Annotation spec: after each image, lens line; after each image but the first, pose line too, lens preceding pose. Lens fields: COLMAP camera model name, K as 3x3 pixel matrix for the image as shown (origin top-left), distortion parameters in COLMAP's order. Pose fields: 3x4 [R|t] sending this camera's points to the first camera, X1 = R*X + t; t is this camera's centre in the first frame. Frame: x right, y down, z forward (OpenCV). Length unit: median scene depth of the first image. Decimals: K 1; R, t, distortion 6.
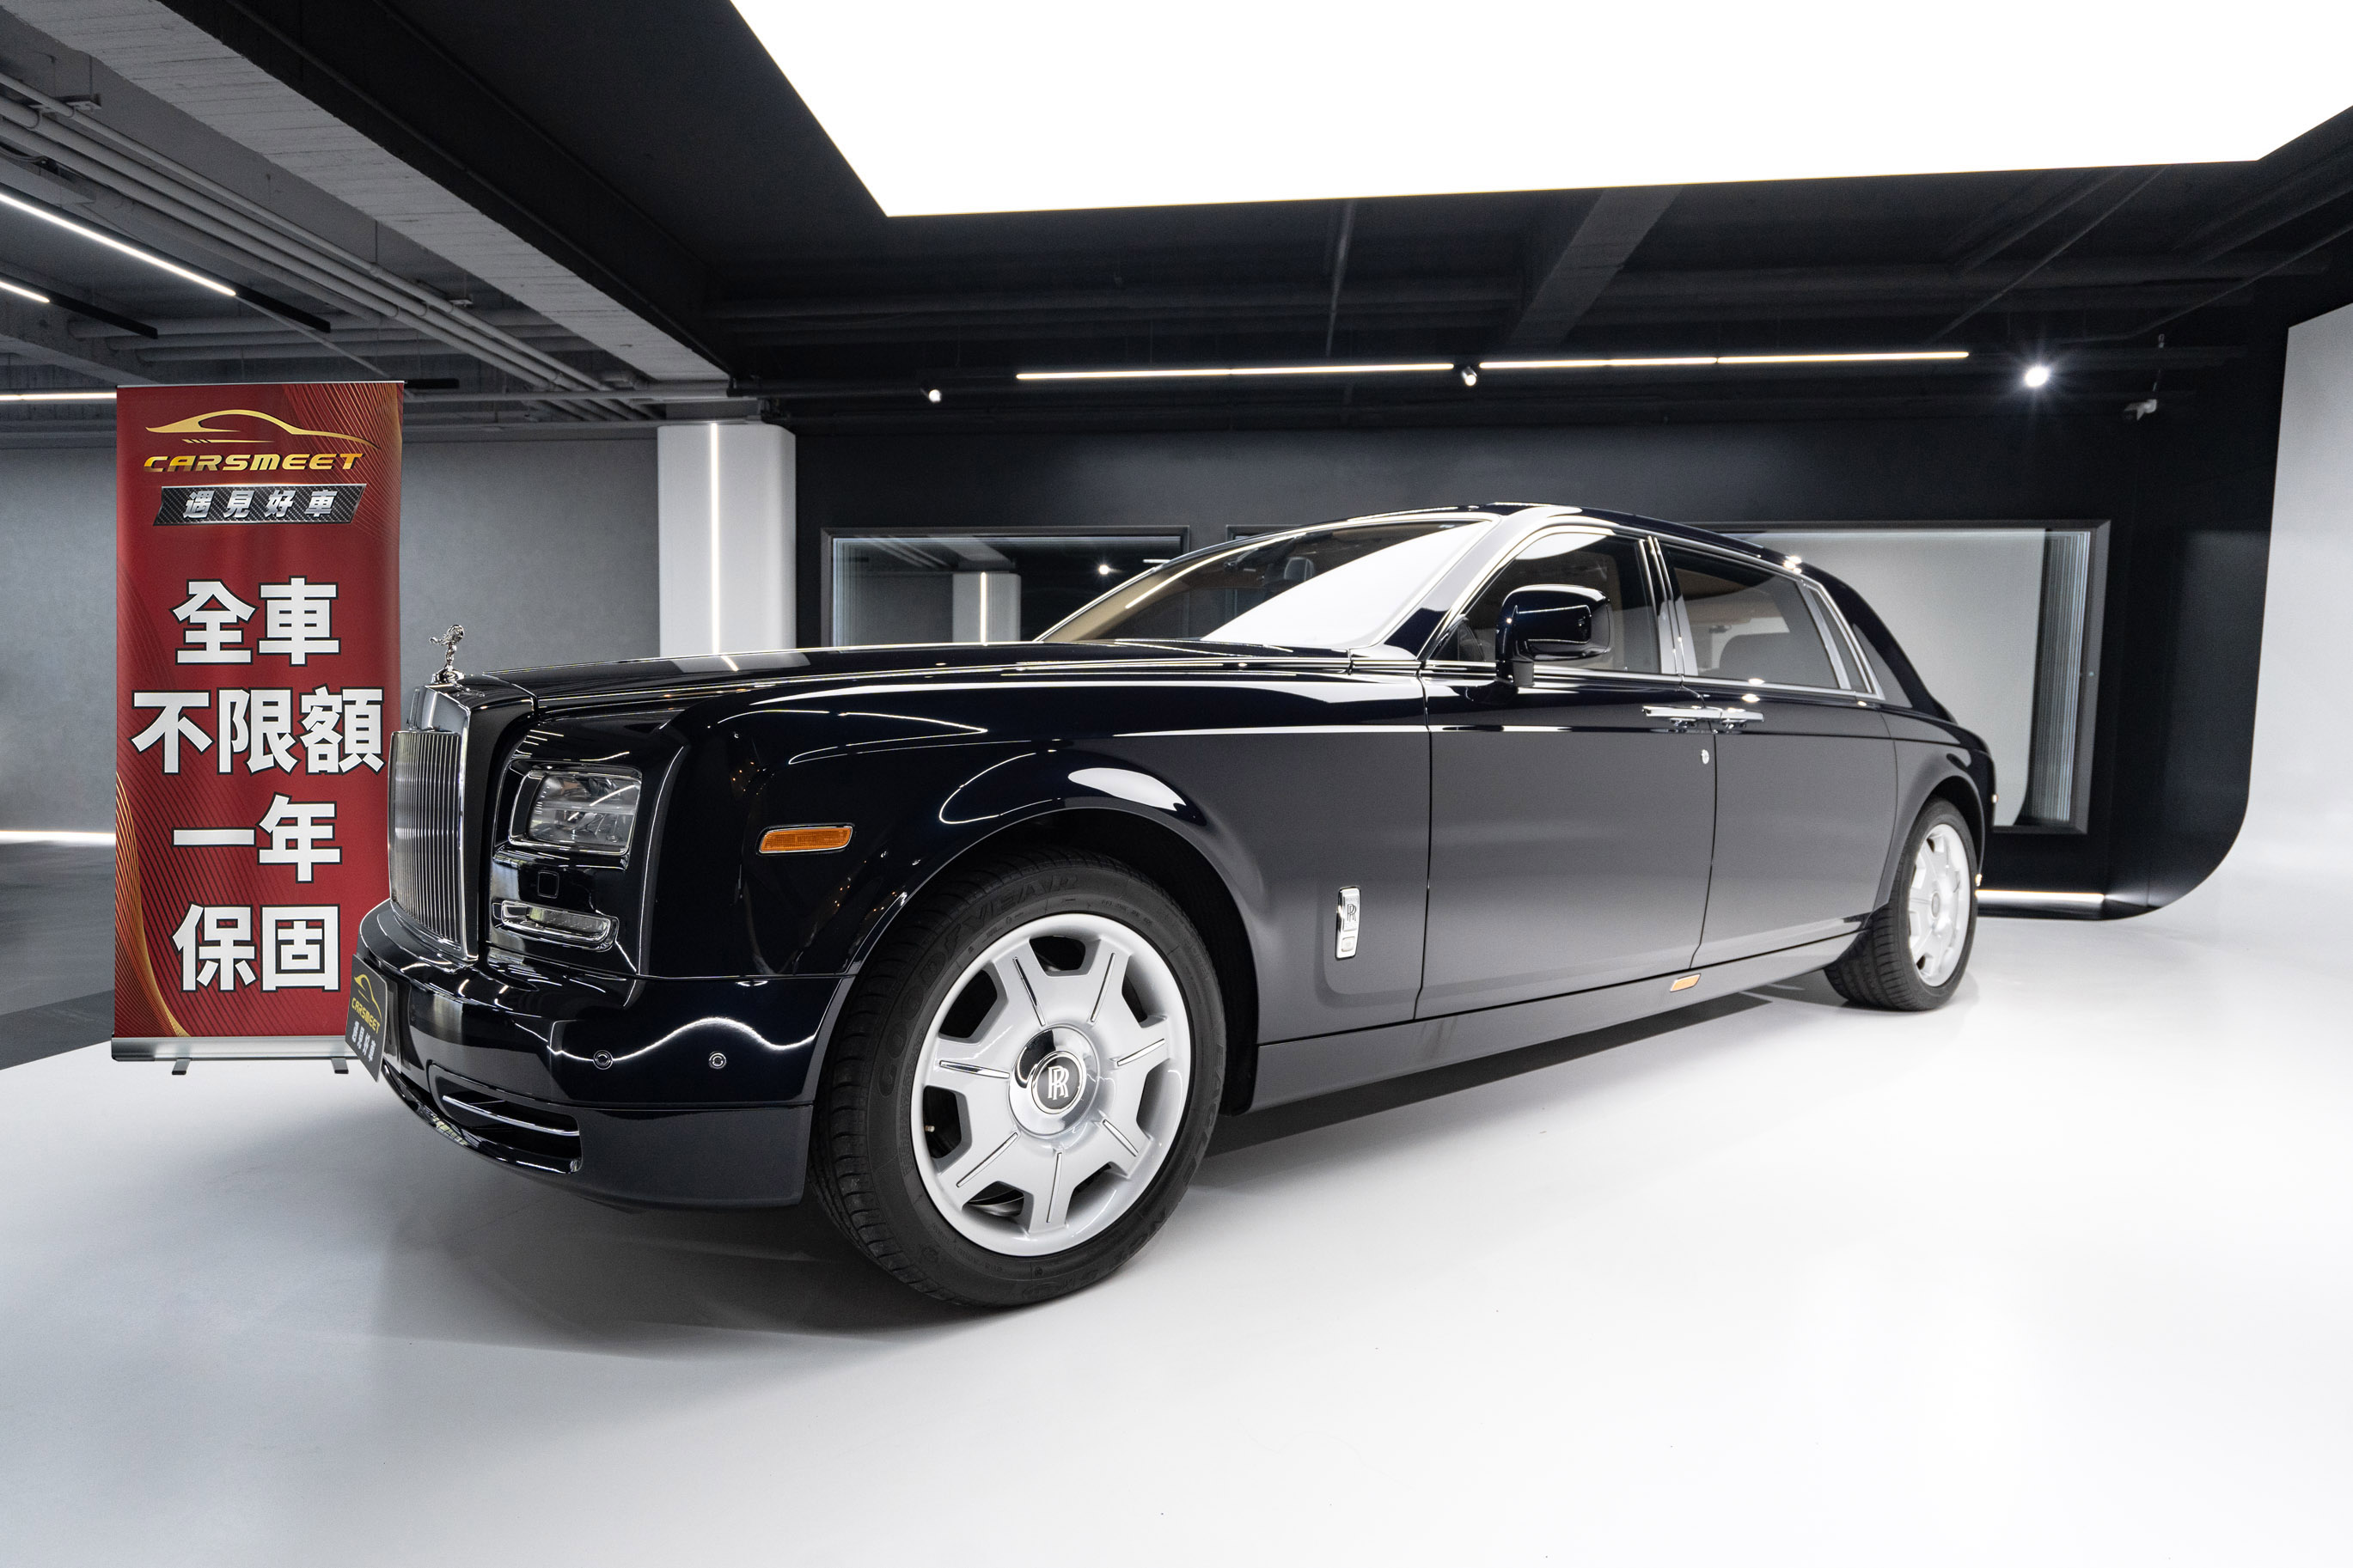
lens RADIAL K [[1245.1, 0, 1101.2], [0, 1245.1, 820.9], [0, 0, 1]] dist [-0.000581, 0.001783]
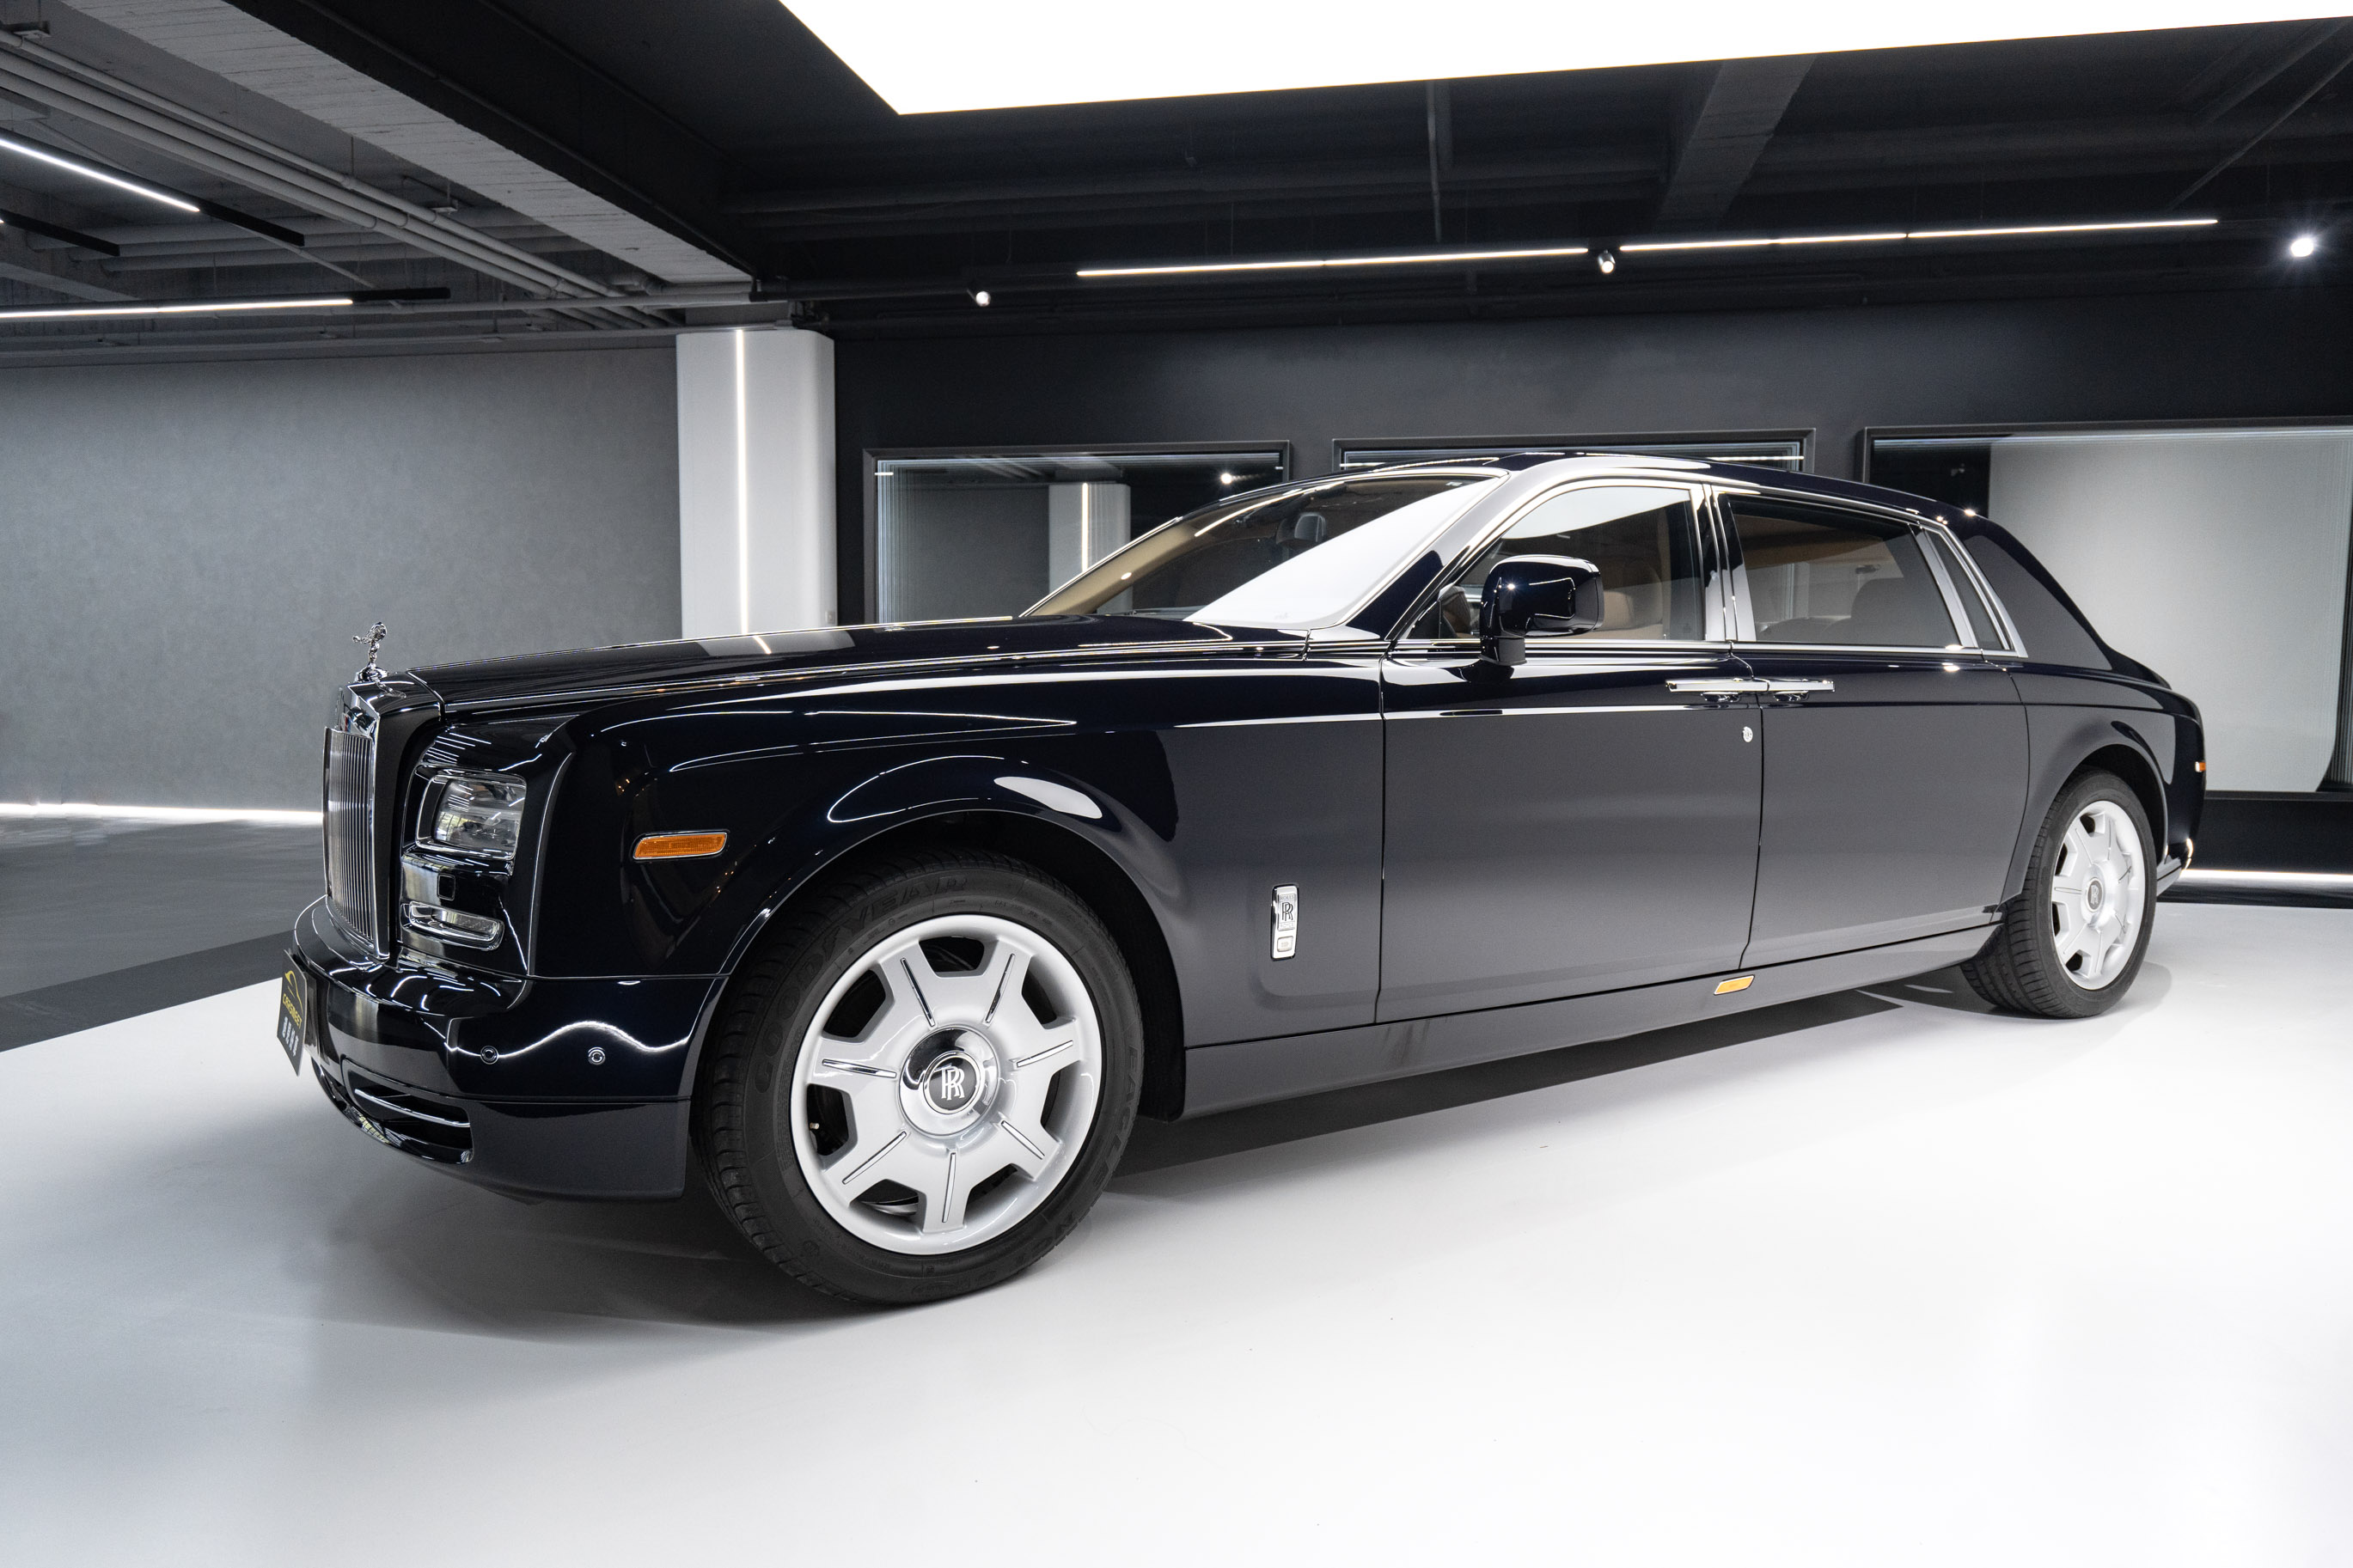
lens RADIAL K [[1551.9, 0, 1169.6], [0, 1551.9, 785.0], [0, 0, 1]] dist [0.007802, -0.001011]
pose [[0.997852, -0.002468, -0.065456, 0.183057], [0.002957, 0.999968, 0.007382, -0.031567], [0.065436, -0.007560, 0.997828, -0.192338]]
